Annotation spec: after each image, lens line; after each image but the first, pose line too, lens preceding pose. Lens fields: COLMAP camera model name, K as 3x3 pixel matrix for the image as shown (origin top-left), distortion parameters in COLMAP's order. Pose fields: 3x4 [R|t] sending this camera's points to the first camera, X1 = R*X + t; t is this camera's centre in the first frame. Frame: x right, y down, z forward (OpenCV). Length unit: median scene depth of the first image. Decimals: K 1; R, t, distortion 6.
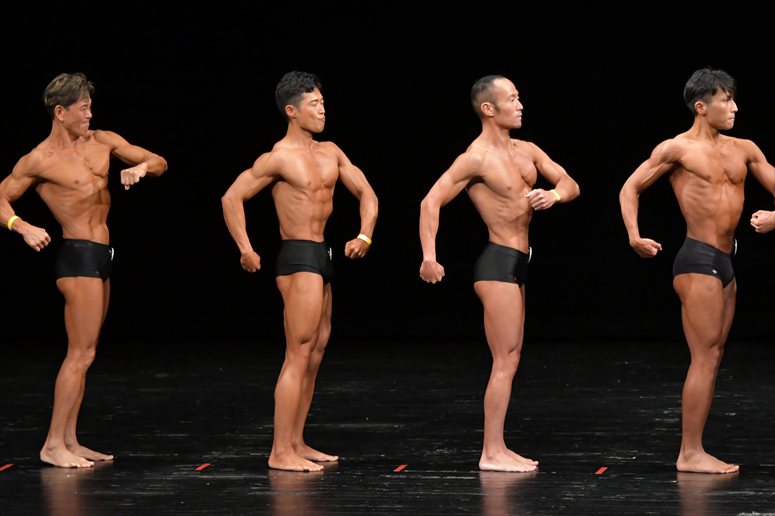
lens RADIAL K [[5726.0, 0, 416.2], [0, 5726.0, 266.7], [0, 0, 1]] dist [2.251794, 0.000000]
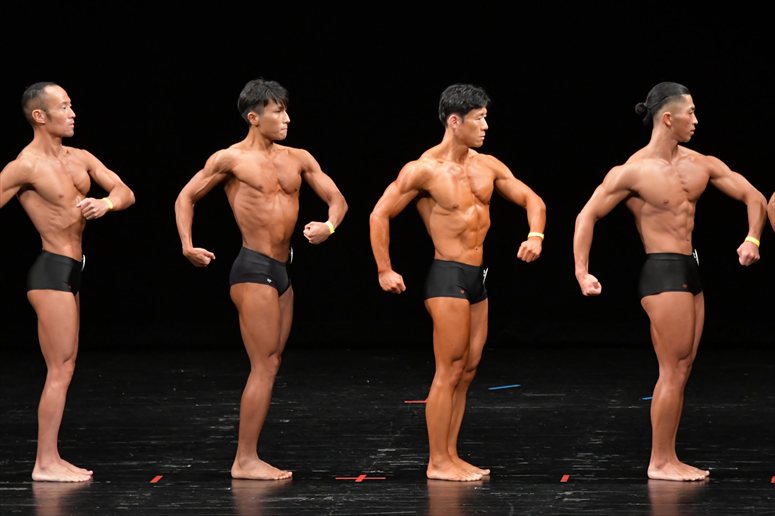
lens RADIAL K [[5726.0, 0, 387.2], [0, 5726.0, 264.0], [0, 0, 1]] dist [2.251794, 0.000000]
pose [[0.985111, 0.001027, 0.171916, -0.100616], [-0.000659, 0.999997, -0.002195, 0.000195], [-0.171918, 0.002049, 0.985109, 0.005796]]
